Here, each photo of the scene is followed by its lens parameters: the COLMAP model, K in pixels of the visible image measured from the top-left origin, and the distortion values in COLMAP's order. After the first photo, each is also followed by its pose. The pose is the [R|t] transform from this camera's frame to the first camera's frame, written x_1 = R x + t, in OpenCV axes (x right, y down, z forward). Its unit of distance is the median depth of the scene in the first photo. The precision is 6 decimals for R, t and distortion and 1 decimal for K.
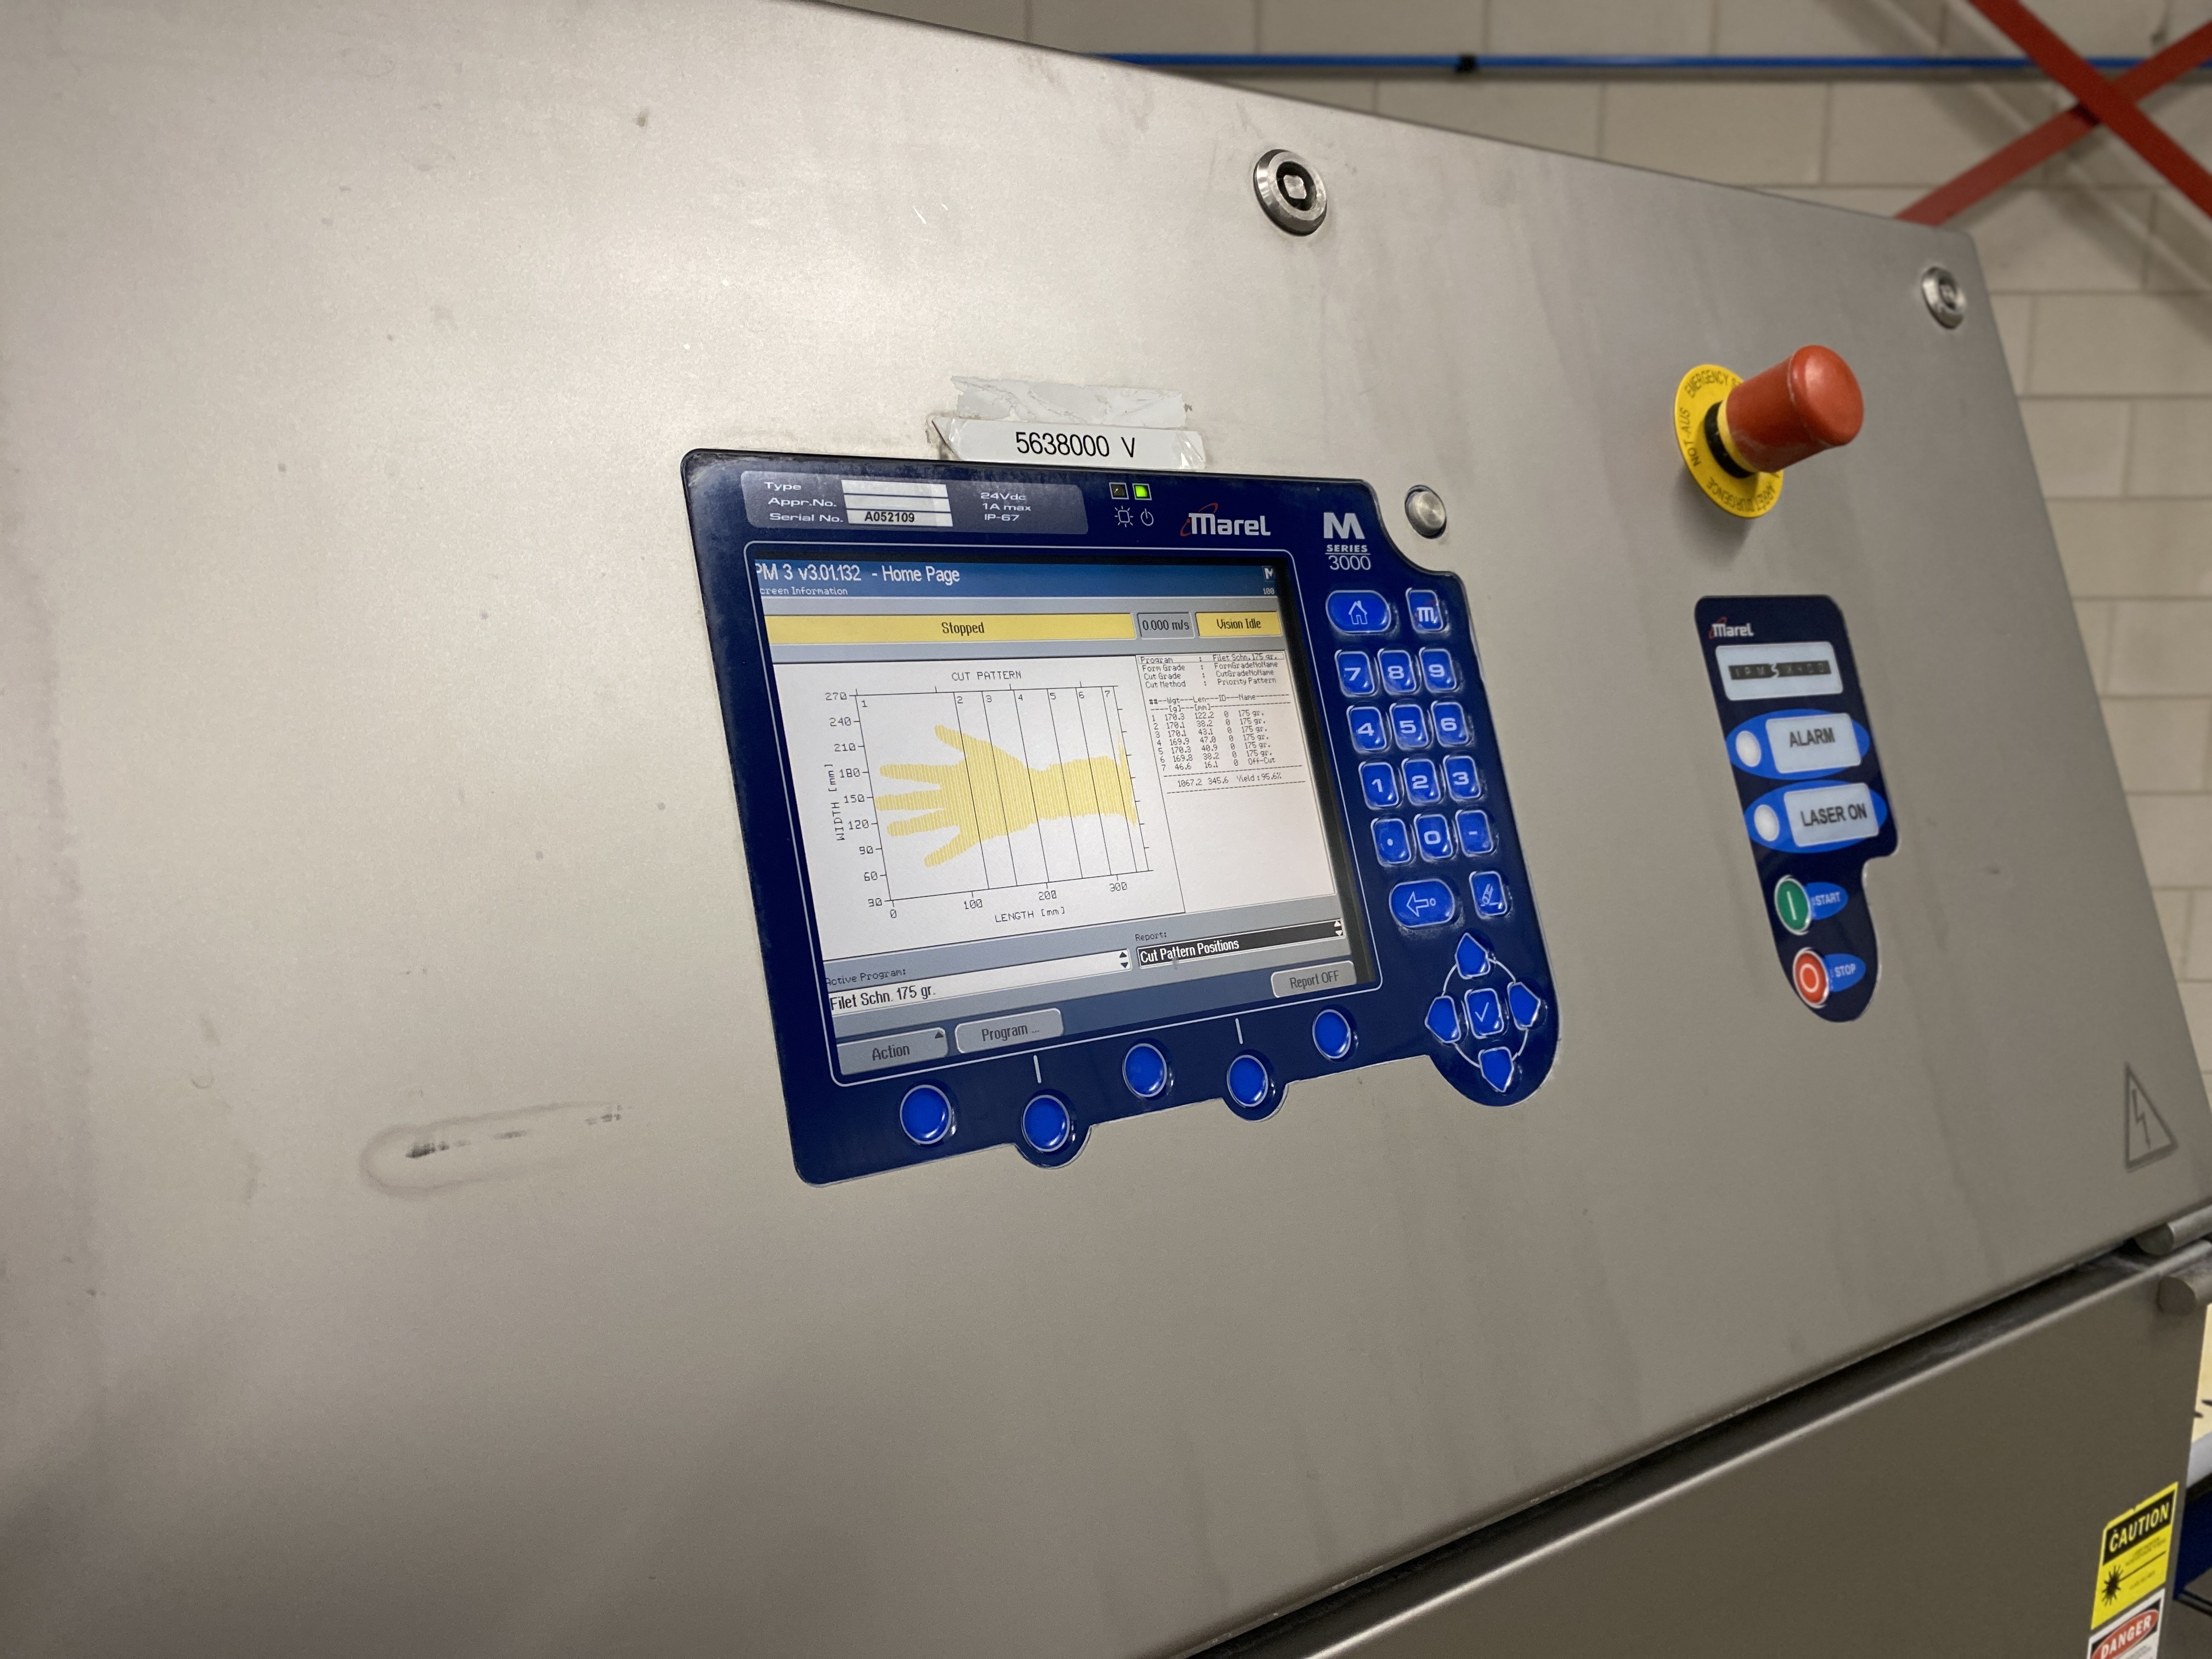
lens RADIAL K [[1691.1, 0, 1097.1], [0, 1691.1, 841.5], [0, 0, 1]] dist [0.056689, -0.068850]
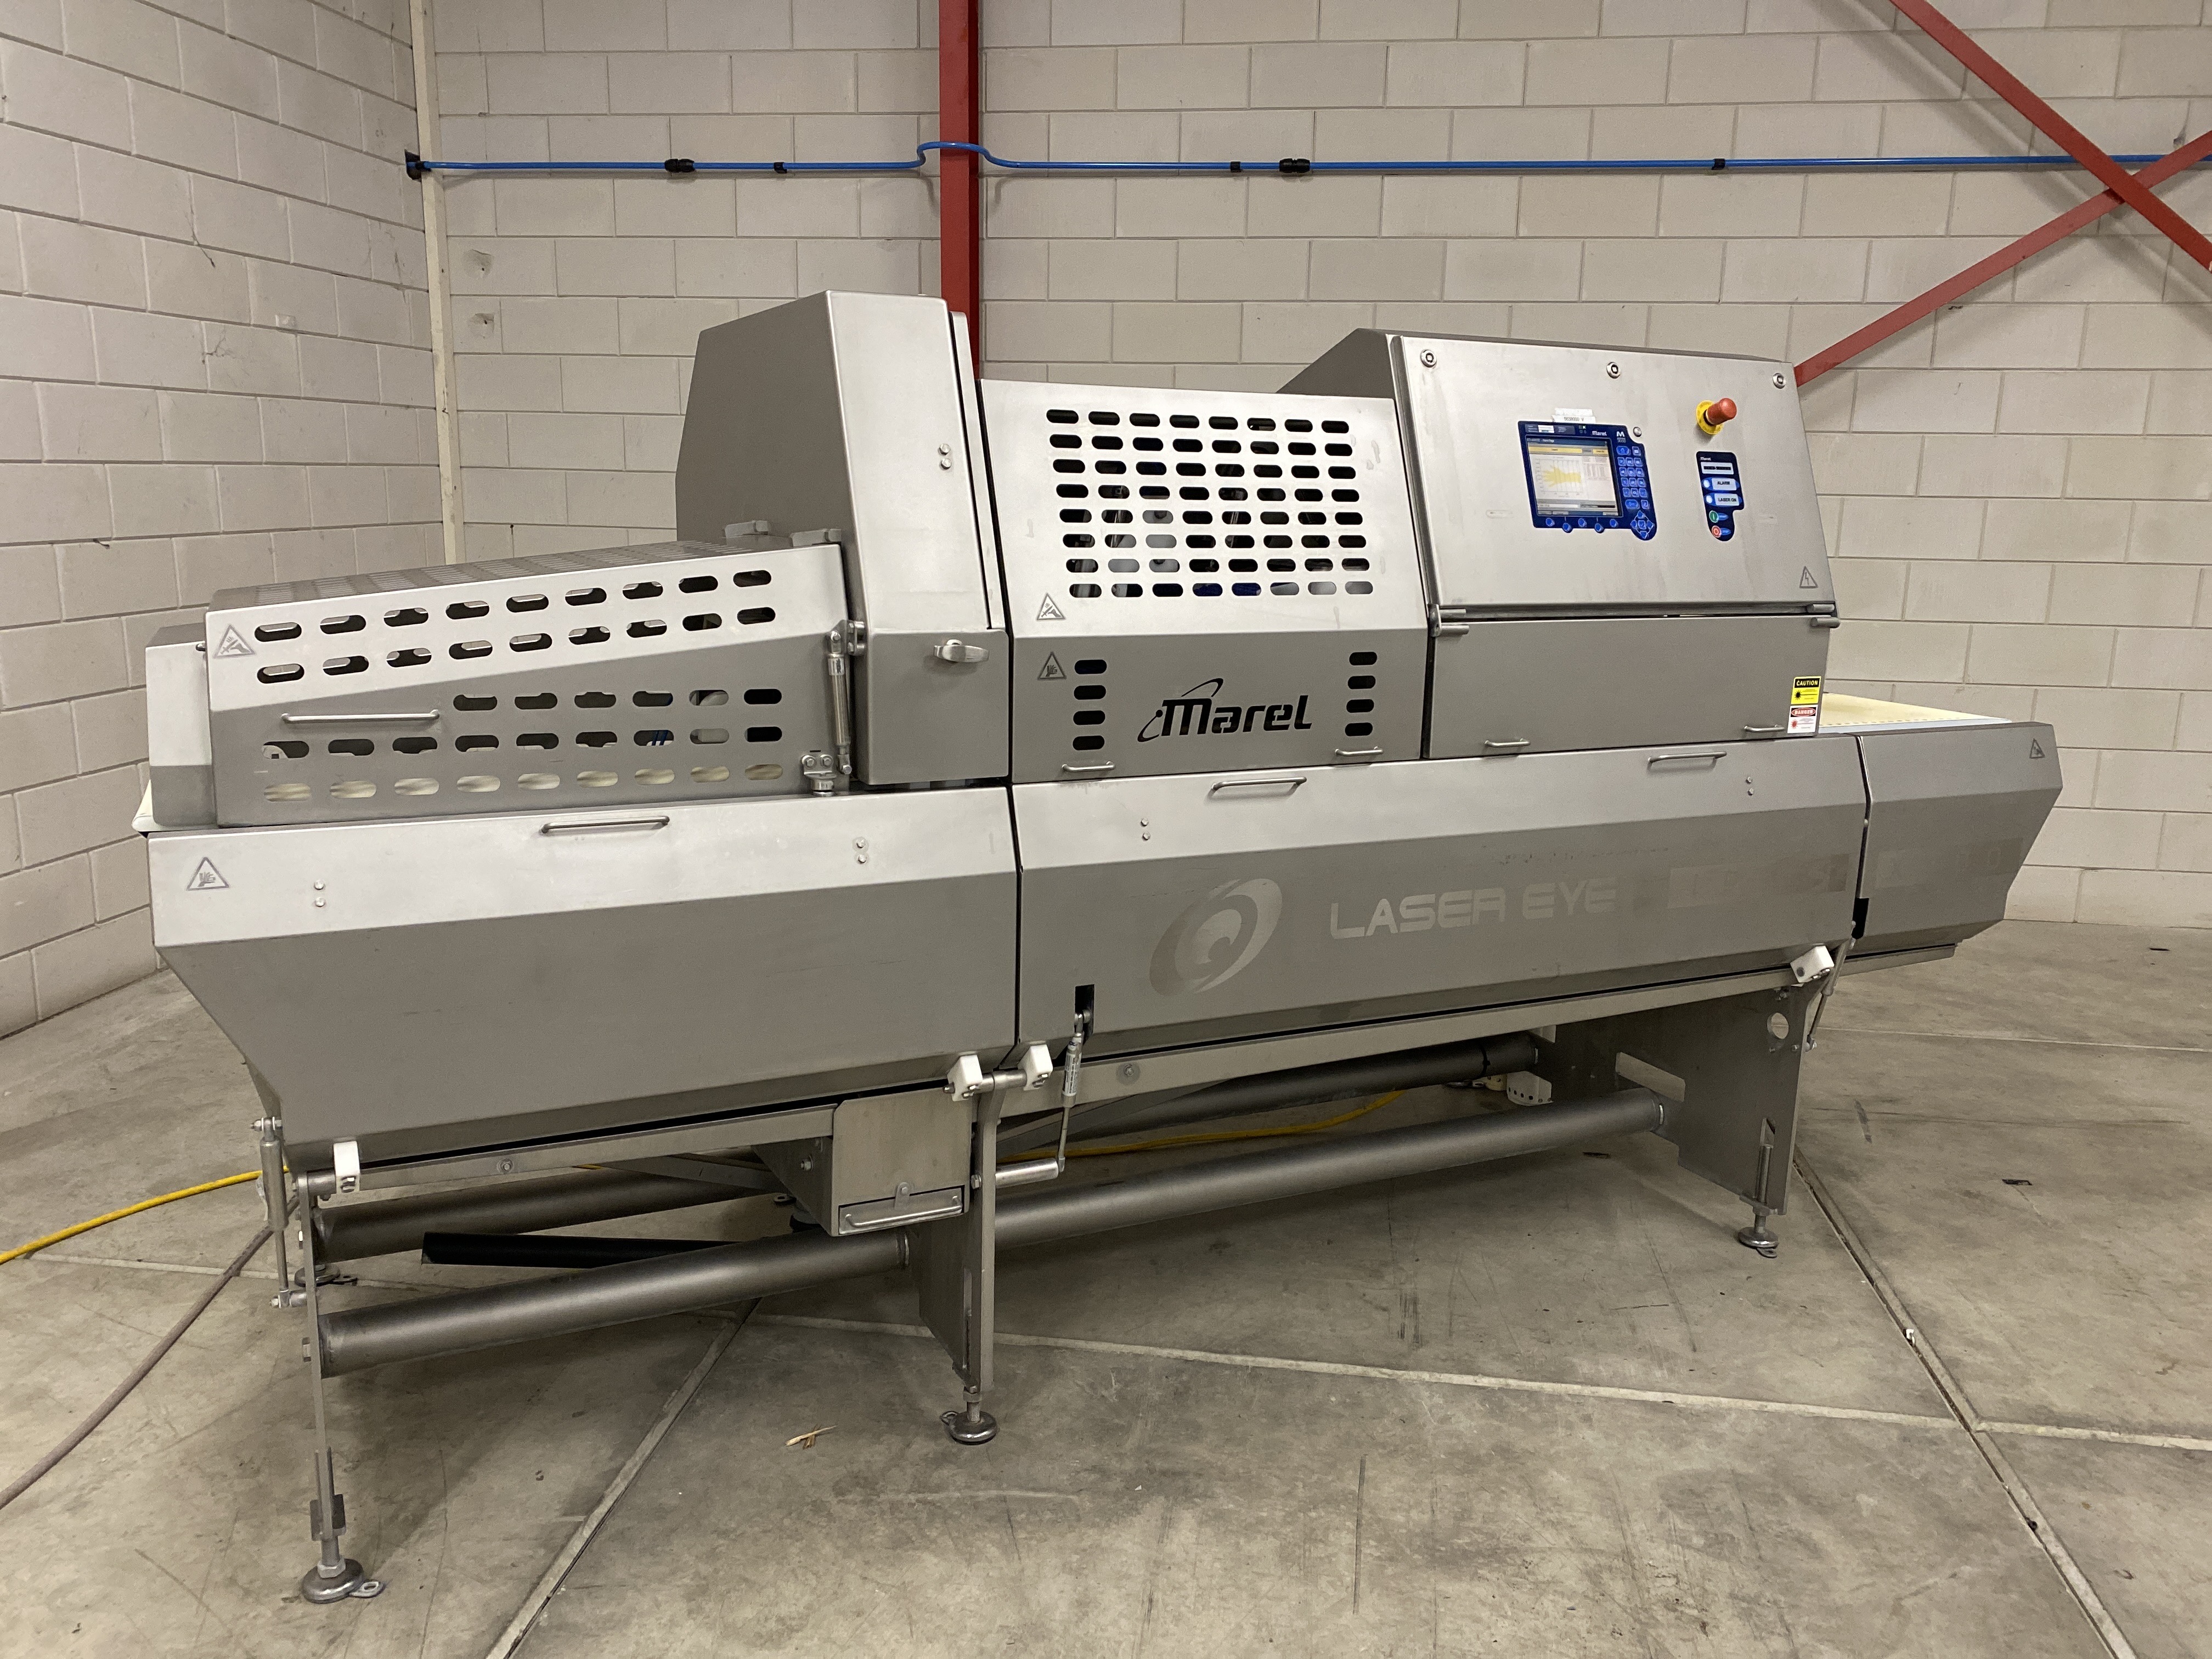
lens RADIAL K [[1686.8, 0, 1096.2], [0, 1686.8, 840.5], [0, 0, 1]] dist [0.055873, -0.075162]
pose [[0.987476, 0.049398, -0.149838, -0.653508], [-0.043091, 0.998055, 0.045053, 0.969988], [0.151772, -0.038032, 0.987684, -4.824111]]
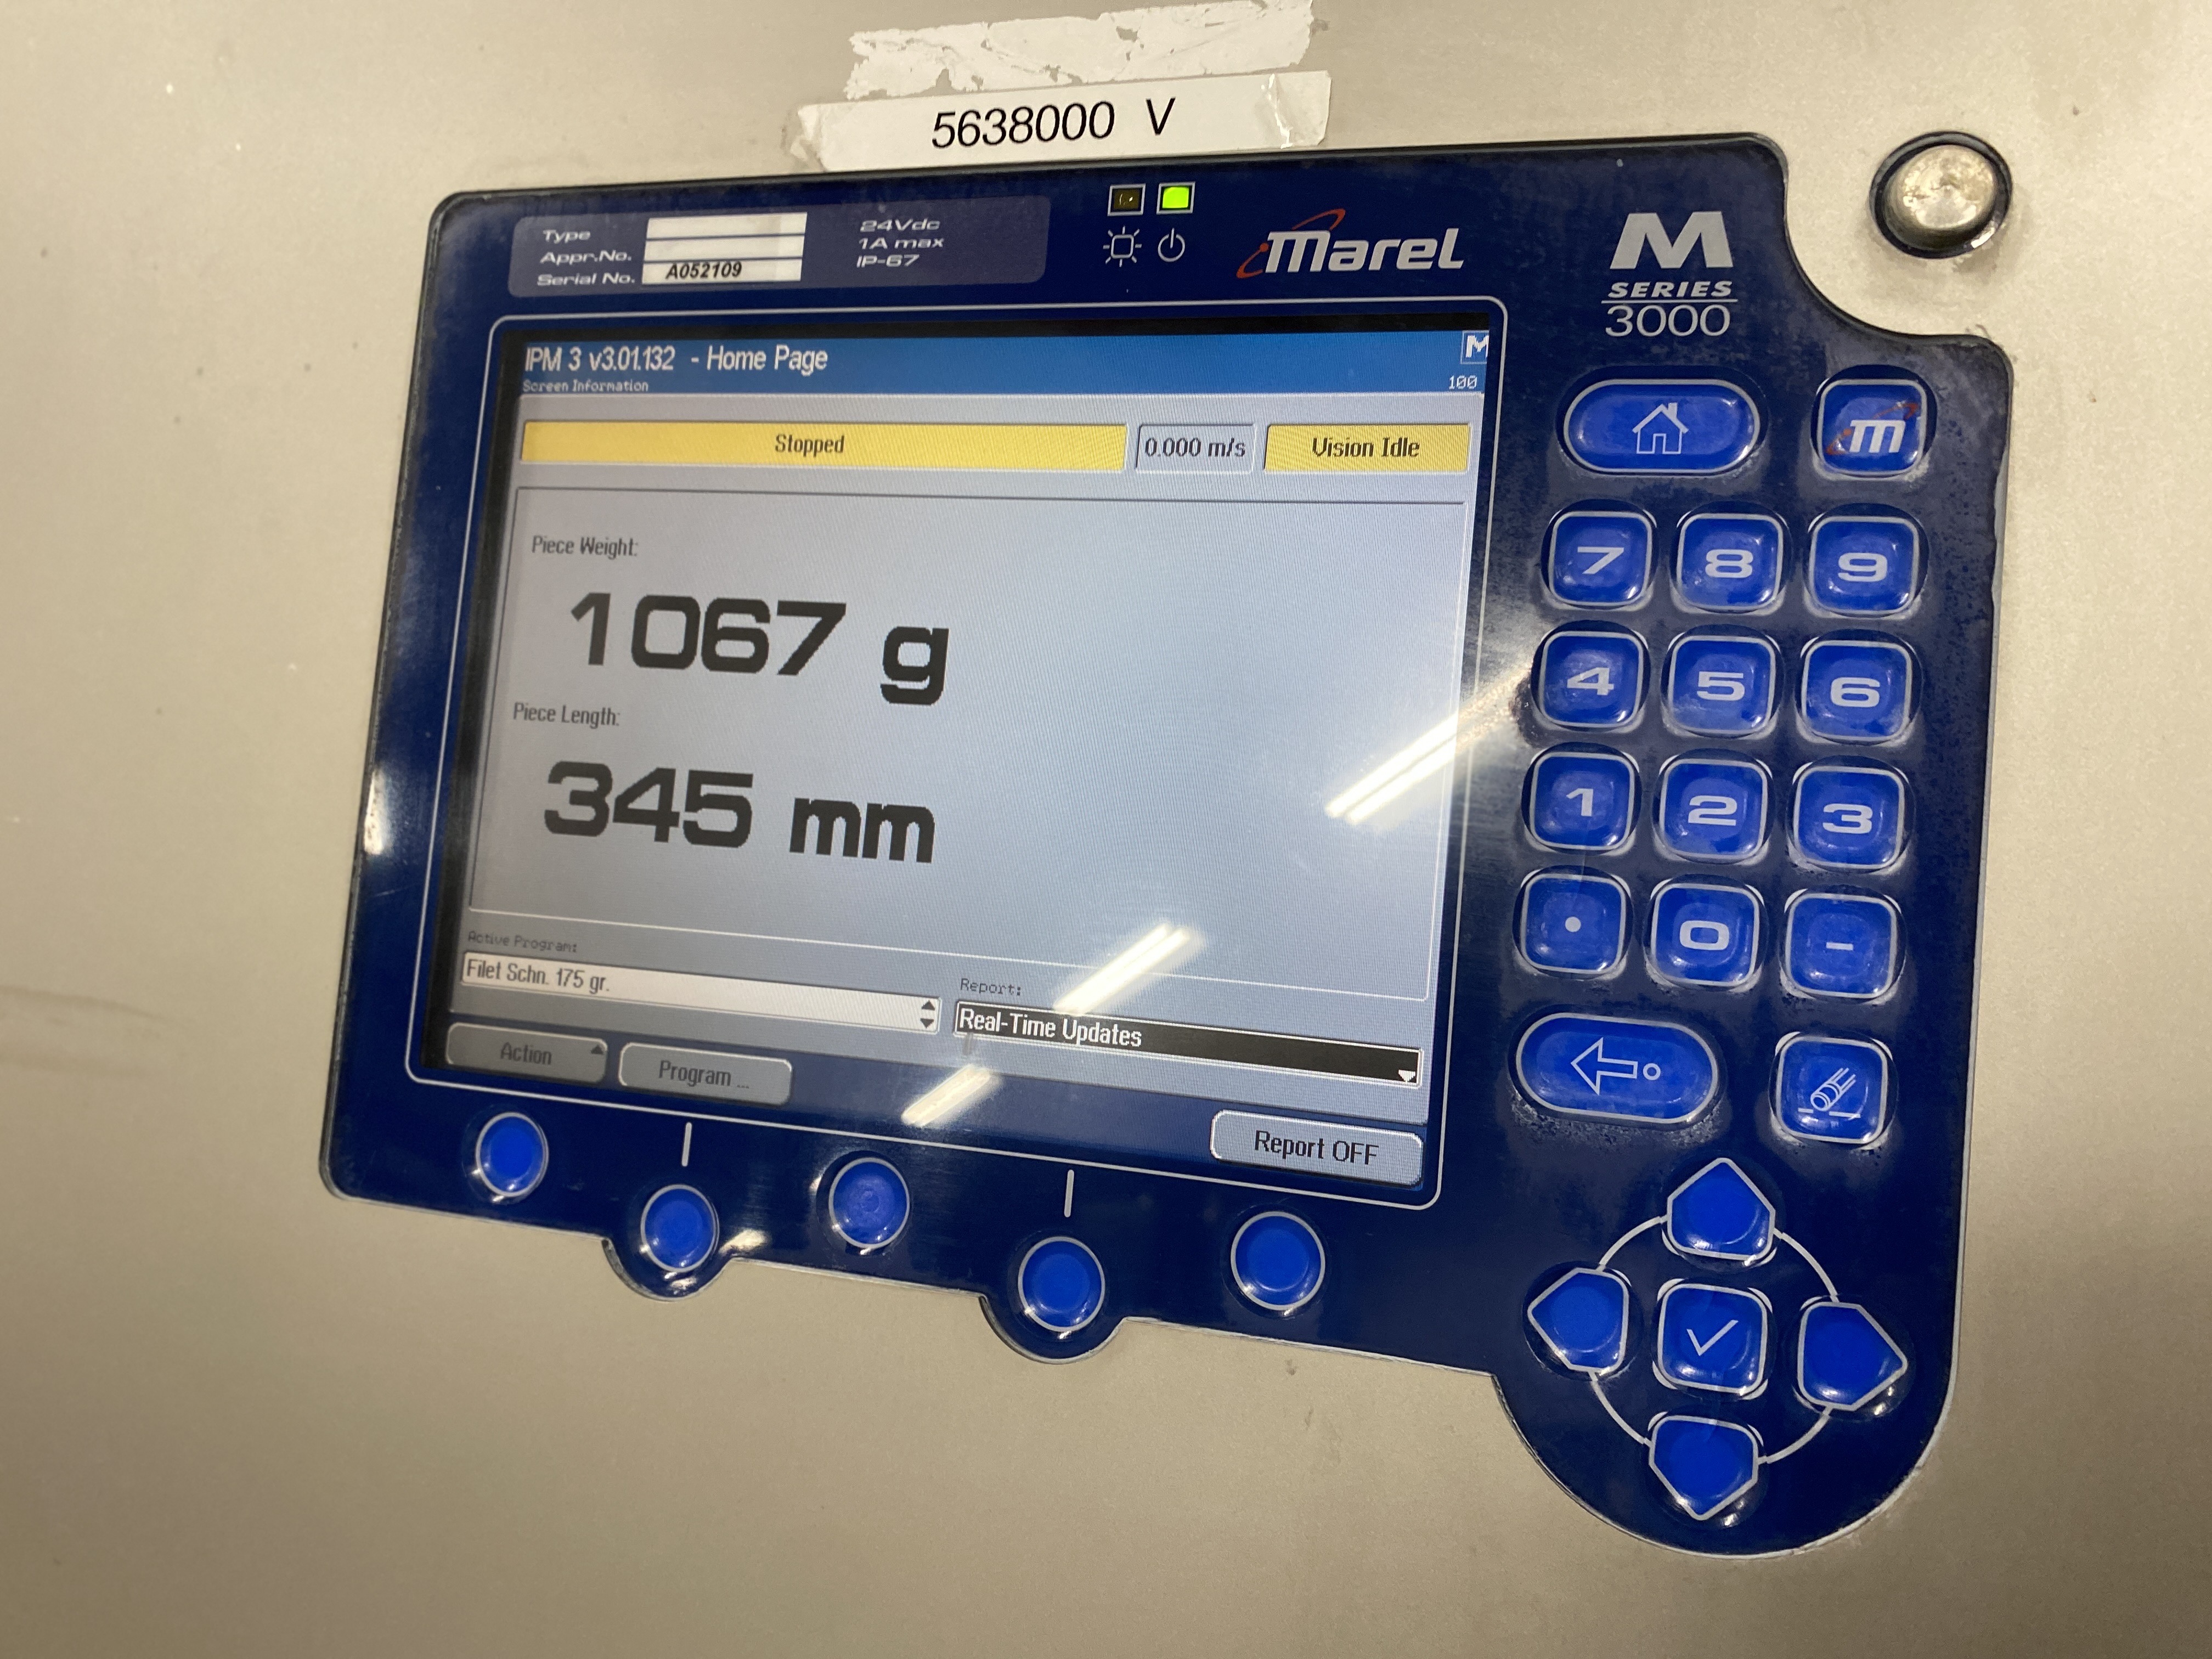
lens RADIAL K [[1706.2, 0, 1106.0], [0, 1706.2, 829.5], [0, 0, 1]] dist [0.001039, -0.078962]
pose [[0.630456, 0.197924, -0.750567, 0.451735], [-0.107478, 0.979890, 0.168117, -0.093519], [0.768748, -0.025321, 0.639050, 0.606308]]
